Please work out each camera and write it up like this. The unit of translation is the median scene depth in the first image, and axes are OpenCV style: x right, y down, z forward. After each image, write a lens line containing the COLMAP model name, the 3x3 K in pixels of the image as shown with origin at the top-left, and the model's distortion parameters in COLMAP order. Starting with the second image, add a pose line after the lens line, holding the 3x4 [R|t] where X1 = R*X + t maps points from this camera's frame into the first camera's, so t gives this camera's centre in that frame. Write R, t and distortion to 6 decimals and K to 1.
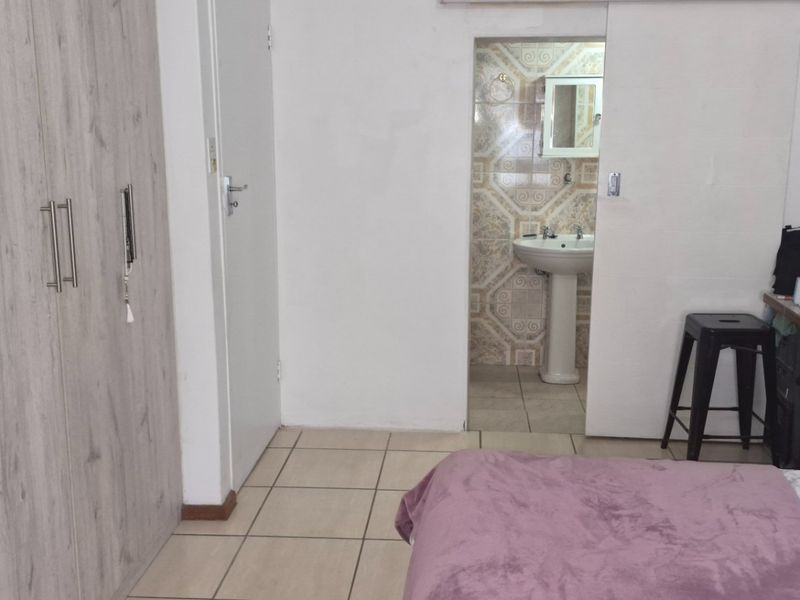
lens RADIAL K [[889.6, 0, 400.0], [0, 889.6, 300.0], [0, 0, 1]] dist [0.161900, -0.283055]
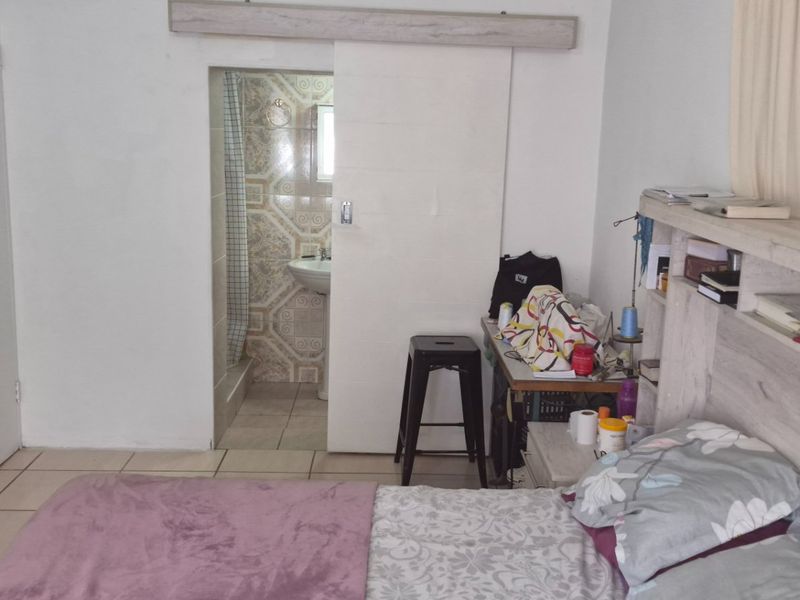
lens RADIAL K [[885.4, 0, 400.0], [0, 885.4, 300.0], [0, 0, 1]] dist [0.214147, -0.550797]
pose [[0.994194, 0.010280, 0.107111, 0.145091], [-0.008958, 0.999878, -0.012821, -0.010190], [-0.107229, 0.011787, 0.994164, -0.031205]]
